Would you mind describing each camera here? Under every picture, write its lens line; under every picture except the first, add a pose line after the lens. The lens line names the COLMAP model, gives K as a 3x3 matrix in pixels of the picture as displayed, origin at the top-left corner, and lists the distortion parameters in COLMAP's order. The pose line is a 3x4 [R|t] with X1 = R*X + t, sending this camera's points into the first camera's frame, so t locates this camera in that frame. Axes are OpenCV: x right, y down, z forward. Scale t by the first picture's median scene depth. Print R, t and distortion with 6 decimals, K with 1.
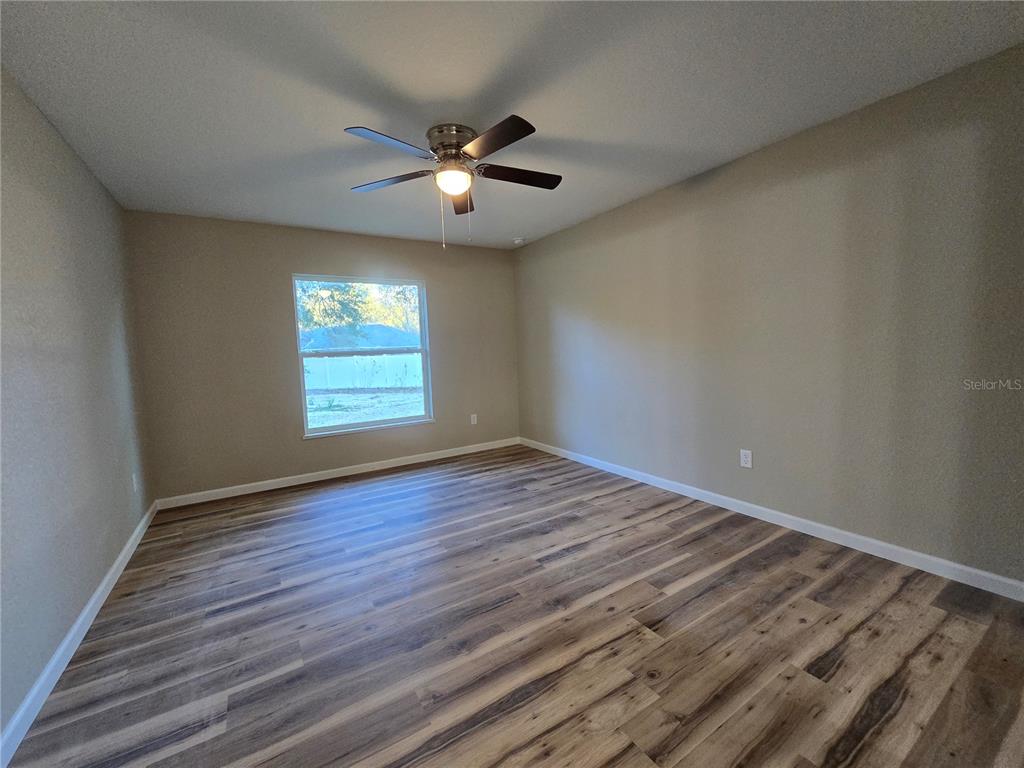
lens RADIAL K [[418.5, 0, 512.8], [0, 418.5, 382.5], [0, 0, 1]] dist [-0.010257, 0.002236]
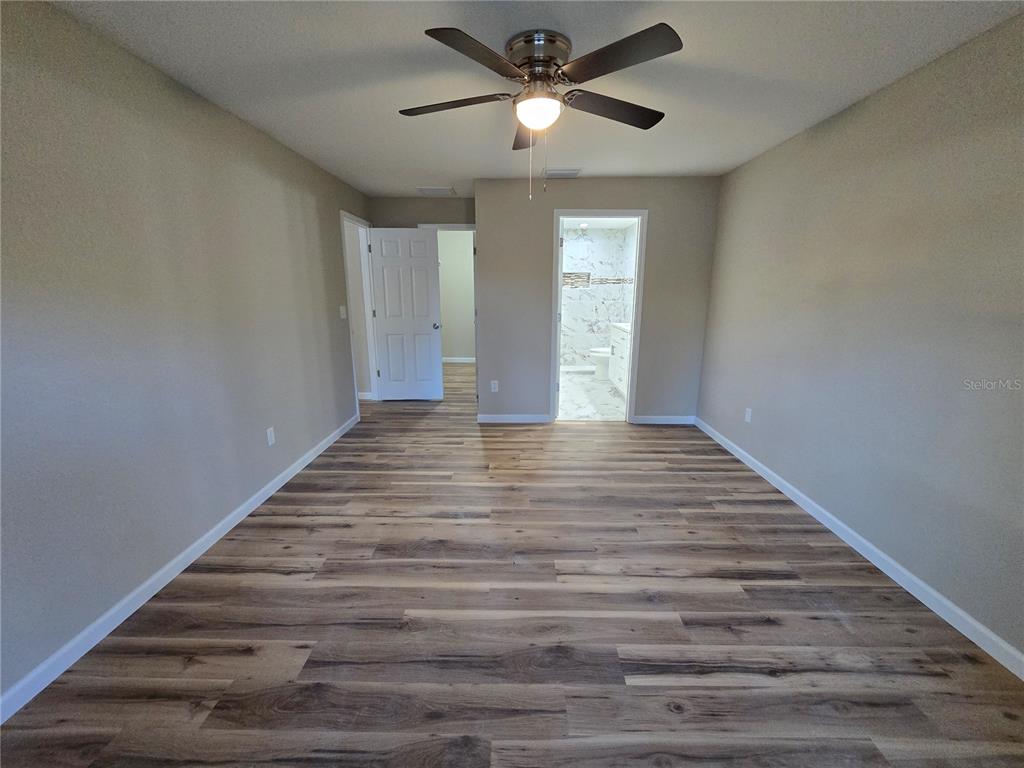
lens RADIAL K [[418.5, 0, 513.2], [0, 418.5, 385.7], [0, 0, 1]] dist [-0.010257, 0.002236]
pose [[-0.838102, -0.088500, 0.538287, -0.547019], [0.077456, 0.957450, 0.278012, -0.200768], [-0.539987, 0.274696, -0.795585, 1.724762]]
